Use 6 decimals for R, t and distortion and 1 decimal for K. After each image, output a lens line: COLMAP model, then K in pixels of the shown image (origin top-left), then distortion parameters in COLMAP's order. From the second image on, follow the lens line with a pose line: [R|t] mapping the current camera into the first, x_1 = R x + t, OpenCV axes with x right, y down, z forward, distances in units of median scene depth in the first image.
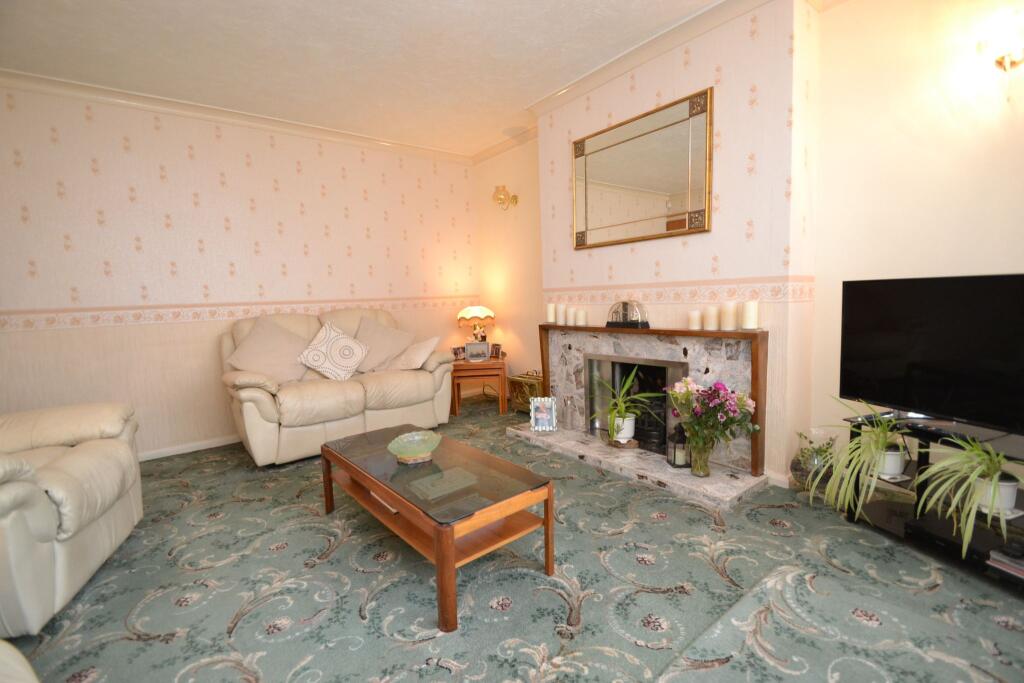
lens RADIAL K [[451.8, 0, 493.6], [0, 451.8, 344.7], [0, 0, 1]] dist [-0.004604, -0.001981]
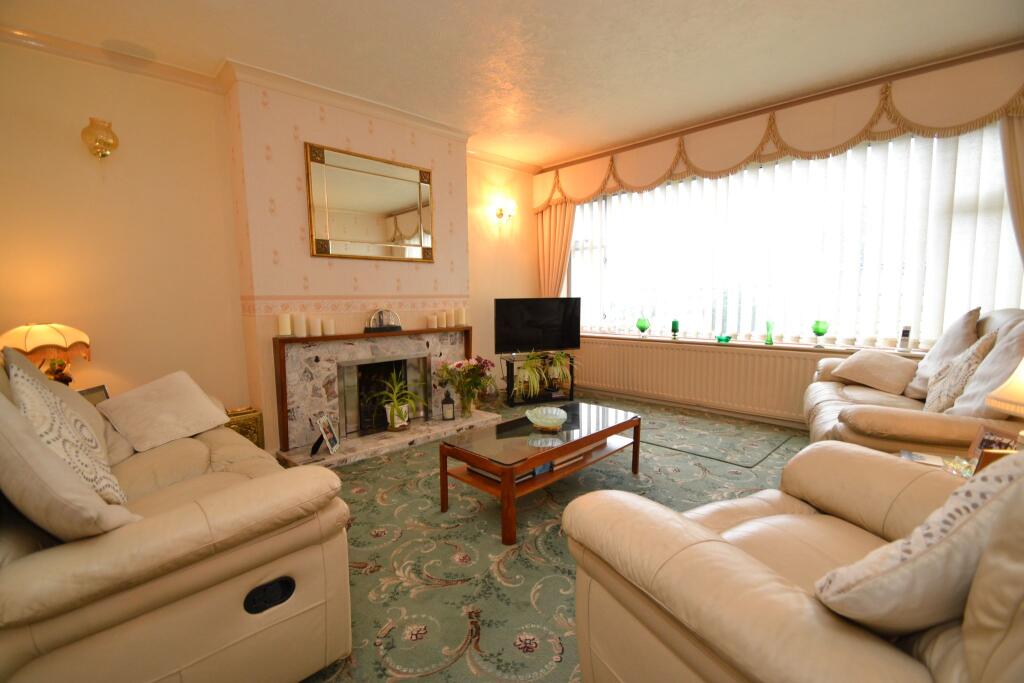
lens RADIAL K [[451.8, 0, 511.0], [0, 451.8, 342.6], [0, 0, 1]] dist [-0.004604, -0.001981]
pose [[-0.112183, -0.054006, 0.992219, -0.784507], [0.123935, 0.989965, 0.067896, -0.041504], [-0.985929, 0.130587, -0.104364, 0.684919]]
